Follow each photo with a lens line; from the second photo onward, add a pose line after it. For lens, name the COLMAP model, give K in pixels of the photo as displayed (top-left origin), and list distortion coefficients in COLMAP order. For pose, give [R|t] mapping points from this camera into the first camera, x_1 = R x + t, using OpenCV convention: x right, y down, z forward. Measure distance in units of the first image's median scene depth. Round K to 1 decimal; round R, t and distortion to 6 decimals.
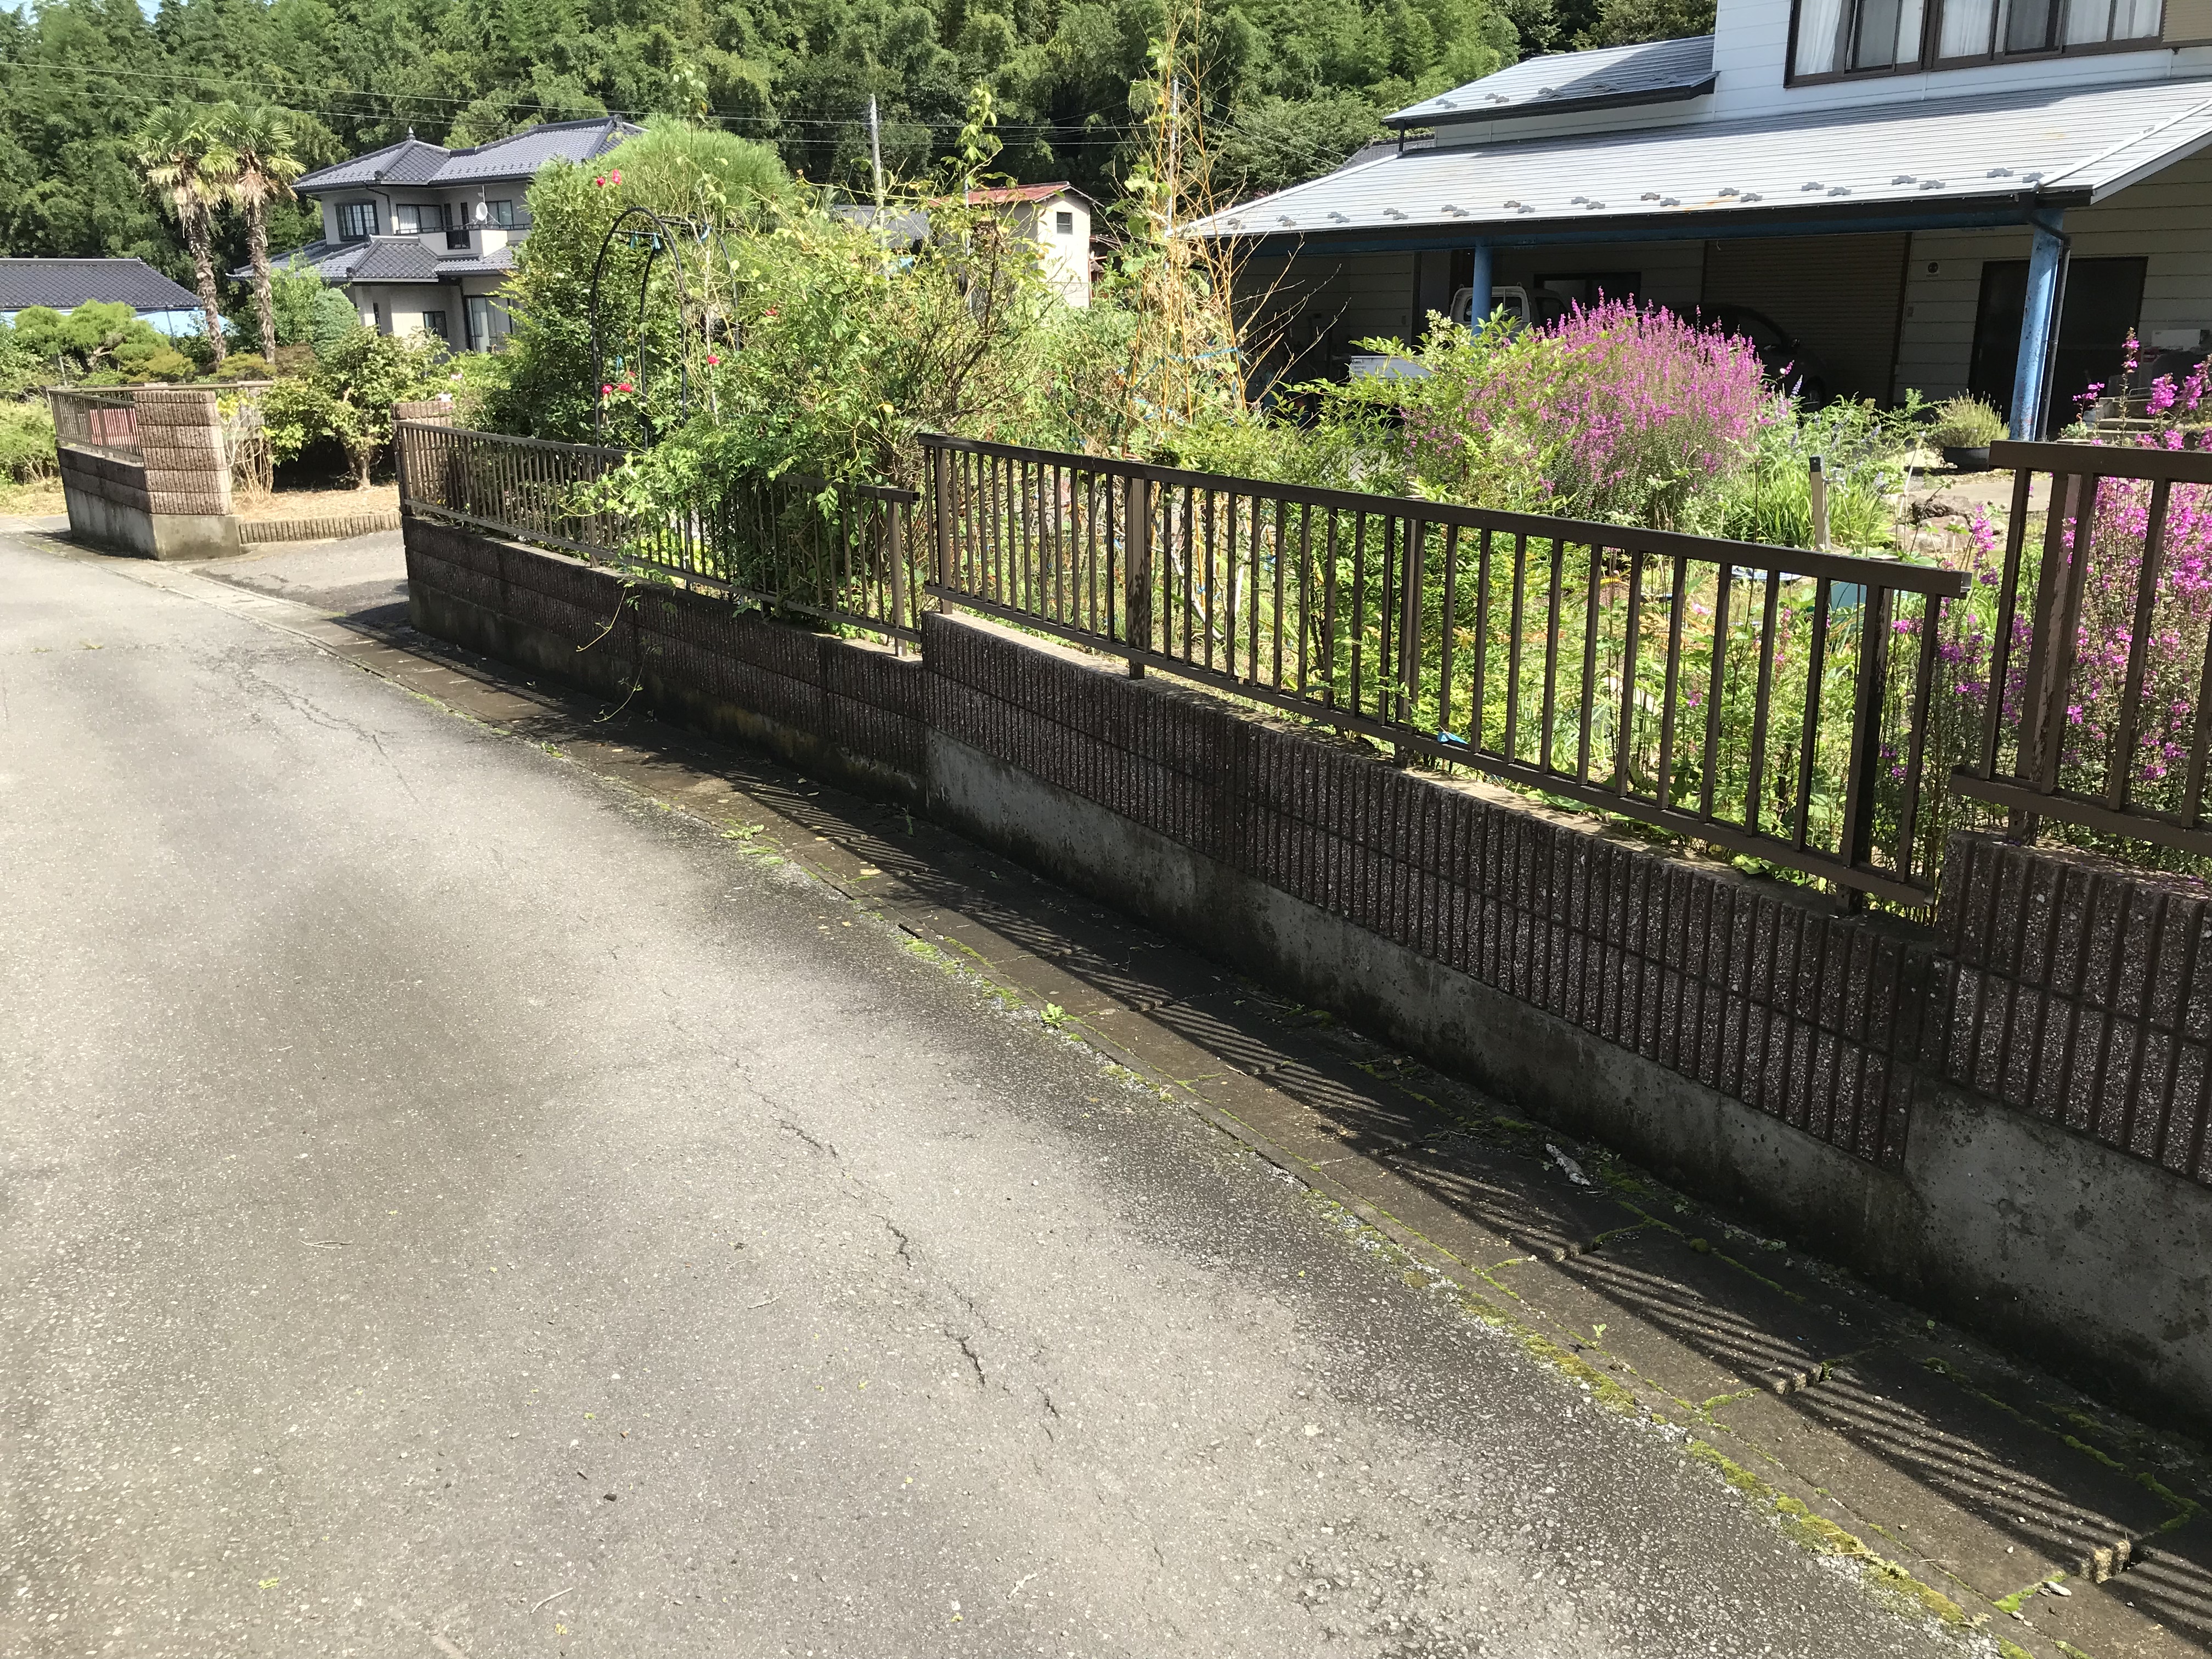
lens RADIAL K [[1835.8, 0, 1098.2], [0, 1835.8, 827.0], [0, 0, 1]] dist [0.029707, -0.007744]
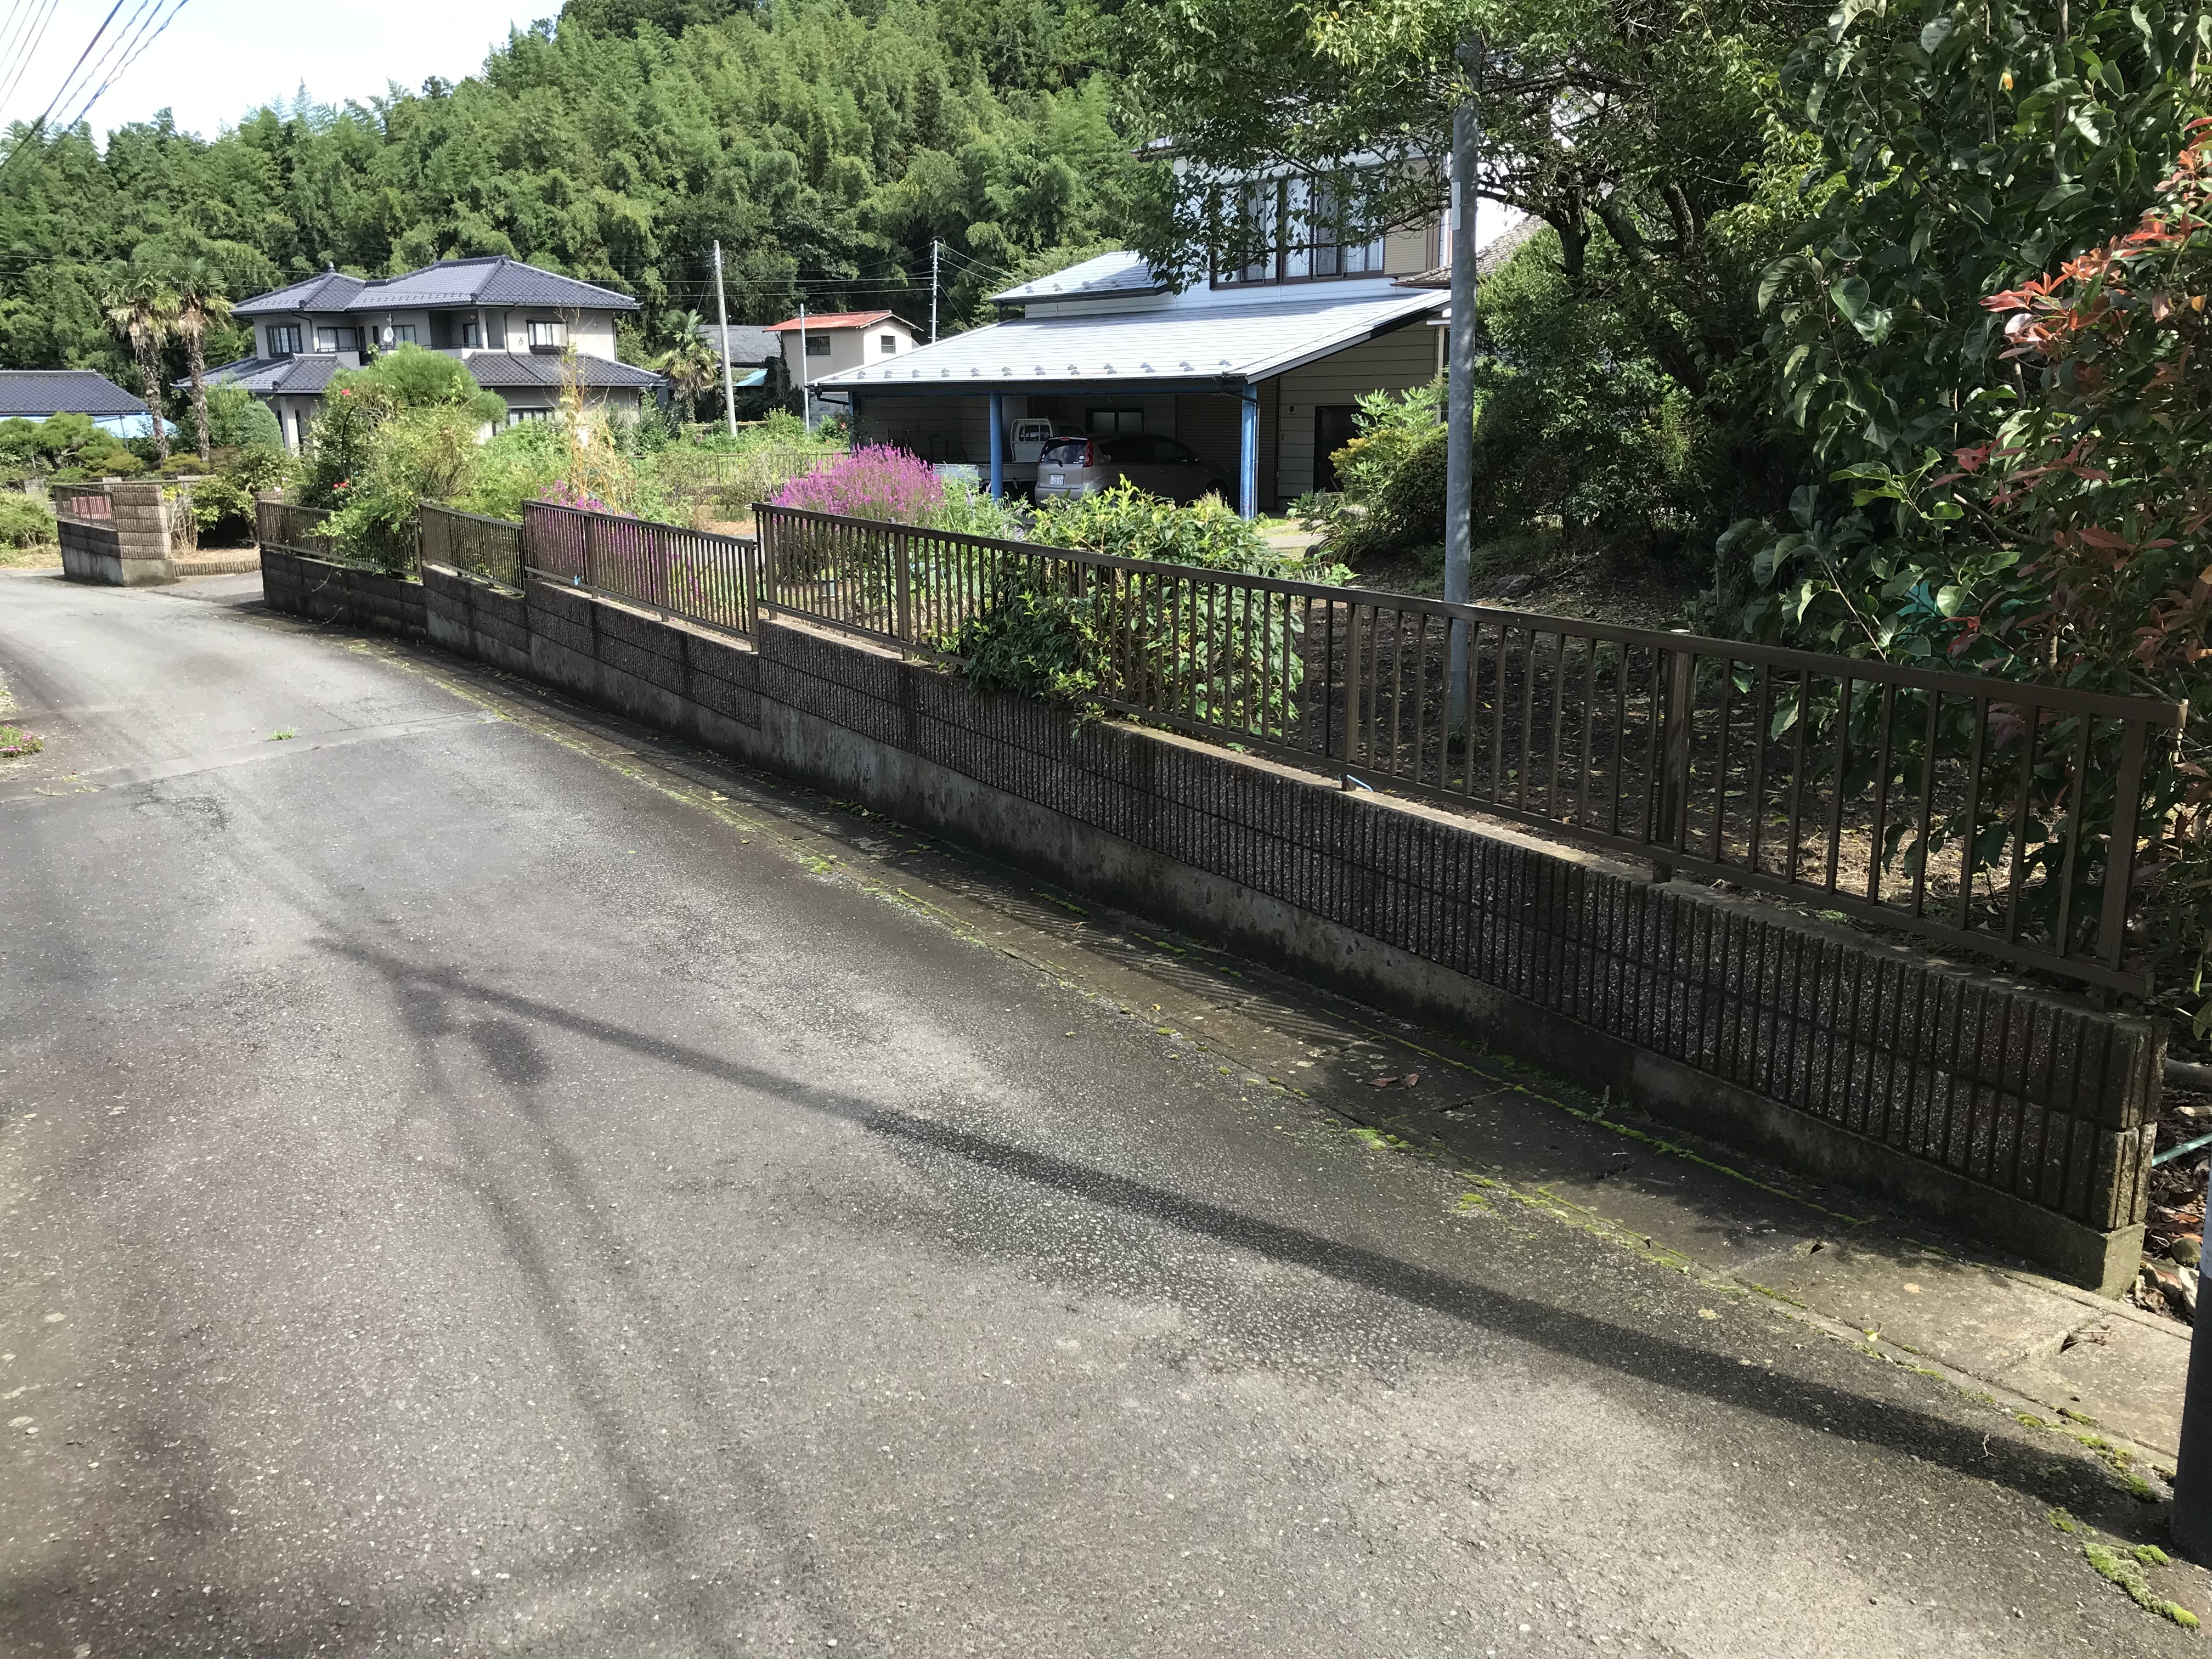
lens RADIAL K [[1835.8, 0, 1098.2], [0, 1835.8, 827.0], [0, 0, 1]] dist [0.029707, -0.007744]
pose [[0.999596, -0.005620, 0.027858, 0.091424], [0.006917, 0.998886, -0.046677, 0.044736], [-0.027564, 0.046851, 0.998521, -0.193627]]
